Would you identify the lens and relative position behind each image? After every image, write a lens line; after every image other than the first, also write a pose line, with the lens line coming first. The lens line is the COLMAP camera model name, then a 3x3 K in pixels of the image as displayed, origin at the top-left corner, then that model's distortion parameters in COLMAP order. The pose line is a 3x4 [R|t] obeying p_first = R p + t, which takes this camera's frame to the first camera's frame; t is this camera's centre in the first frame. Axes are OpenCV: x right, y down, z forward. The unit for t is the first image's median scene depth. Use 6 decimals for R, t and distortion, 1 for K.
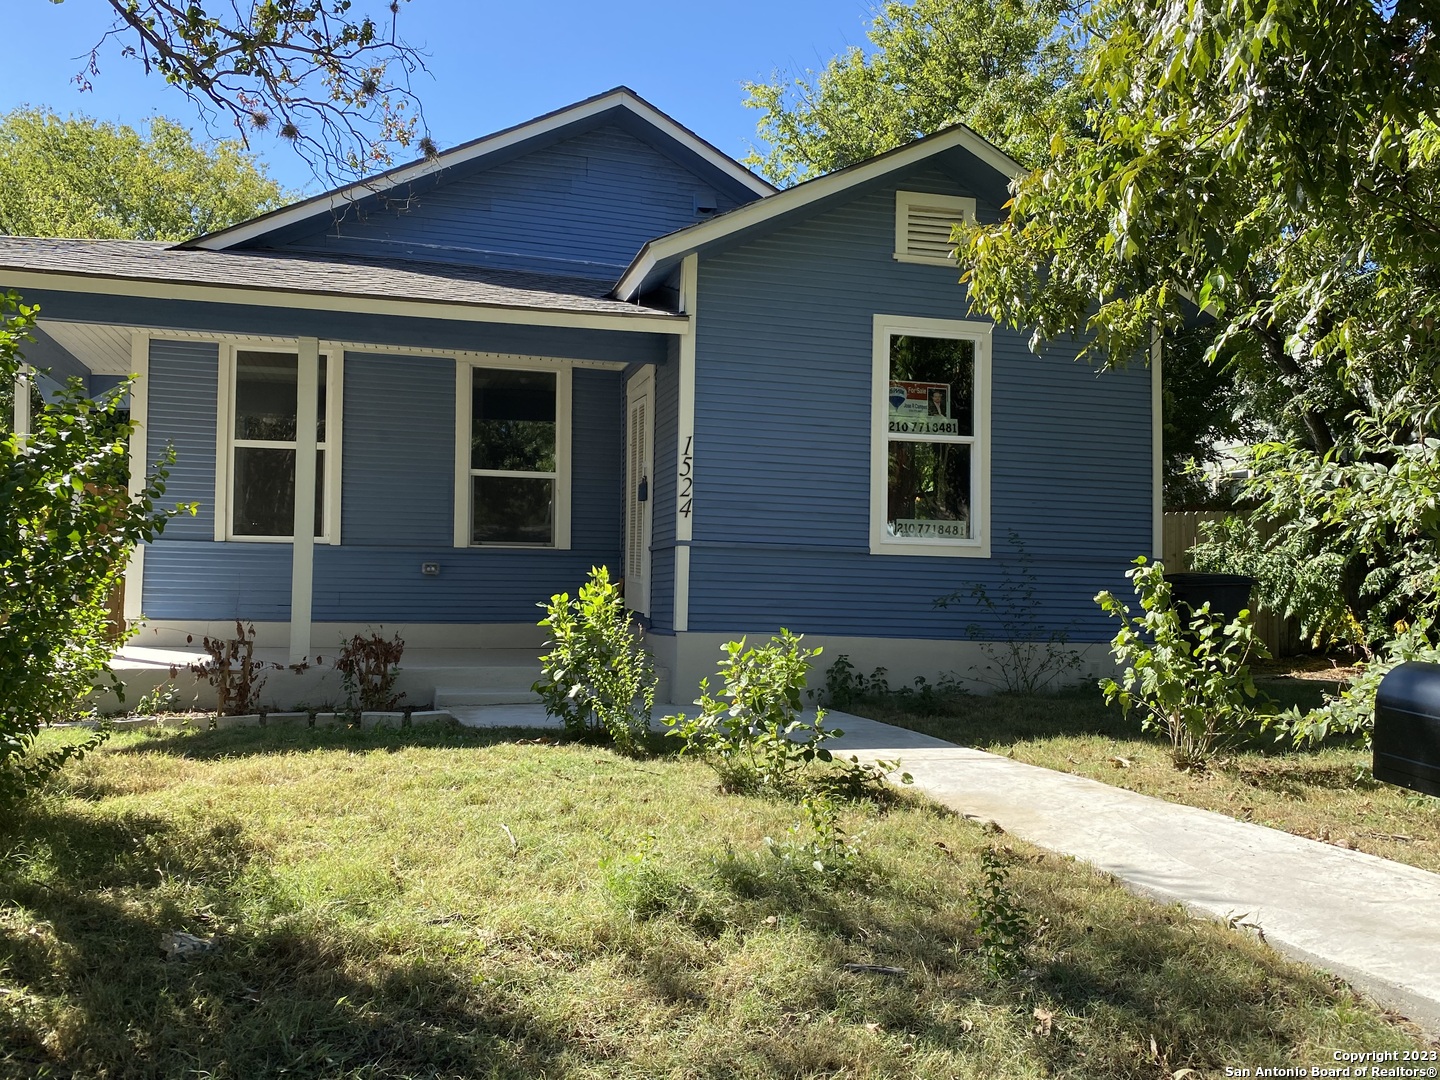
lens RADIAL K [[1219.1, 0, 726.1], [0, 1219.1, 538.4], [0, 0, 1]] dist [0.042817, -0.050143]
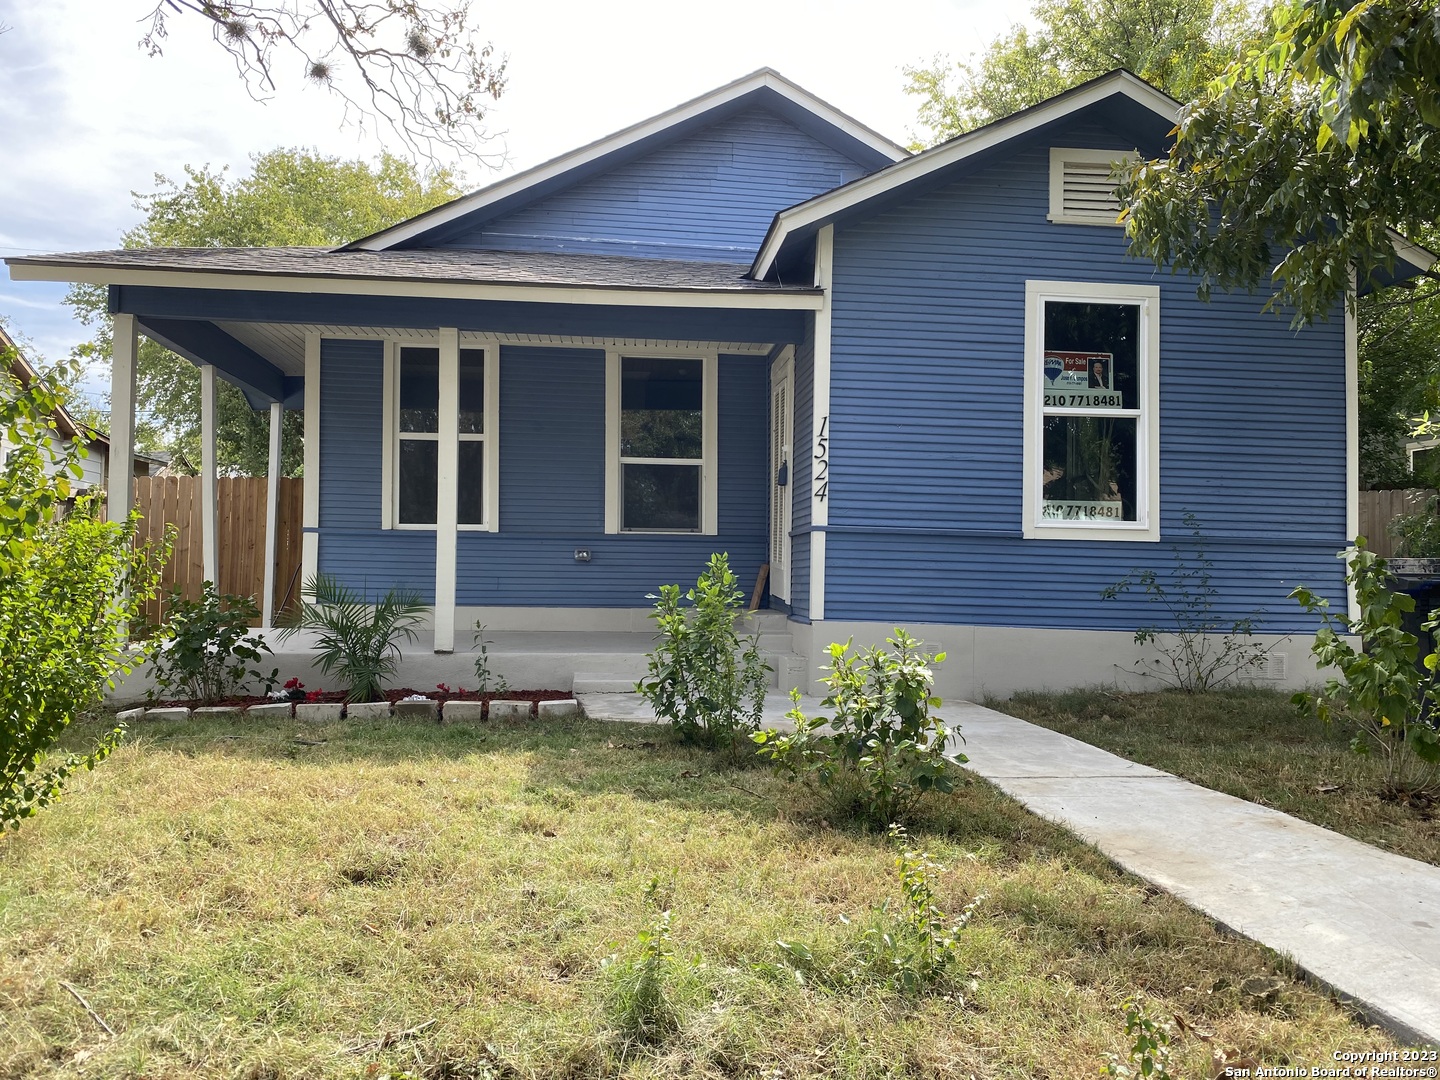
lens RADIAL K [[1103.9, 0, 717.2], [0, 1103.9, 540.2], [0, 0, 1]] dist [0.013803, -0.004302]
pose [[0.984625, -0.006519, -0.174558, 0.034812], [0.008975, 0.999872, 0.013283, 0.000816], [0.174449, -0.014645, 0.984557, 0.126178]]
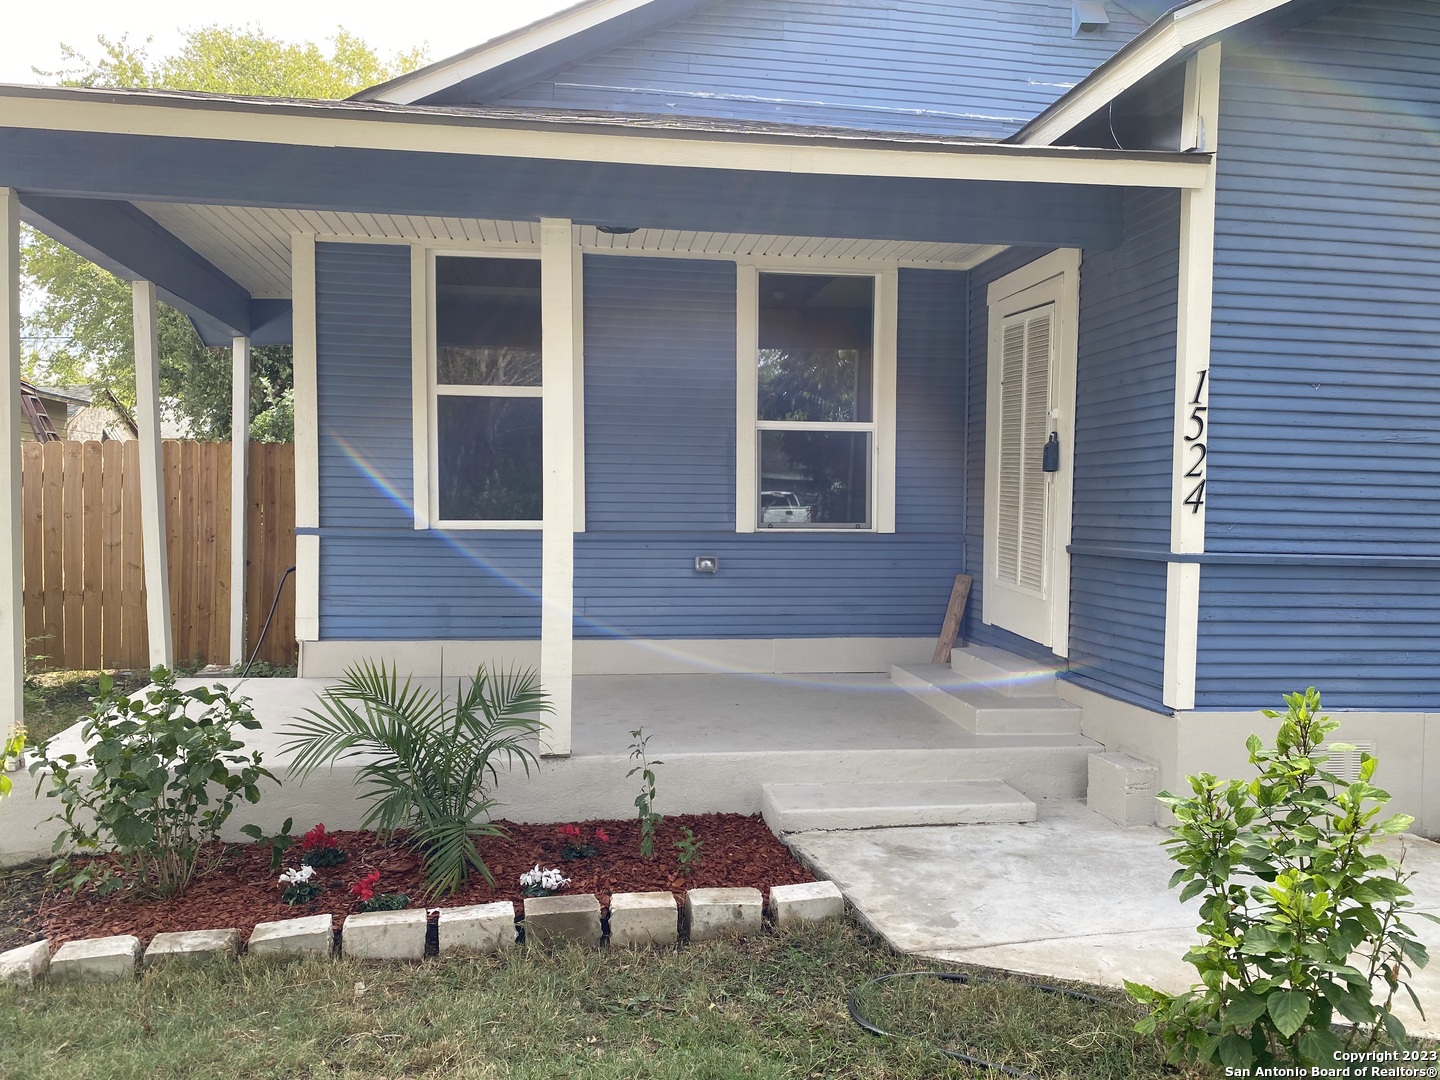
lens RADIAL K [[1103.9, 0, 707.8], [0, 1103.9, 535.0], [0, 0, 1]] dist [0.013803, -0.004302]
pose [[0.991274, 0.000508, -0.131818, -0.178881], [0.009449, 0.997147, 0.074894, -0.045081], [0.131480, -0.075485, 0.988441, 0.424794]]
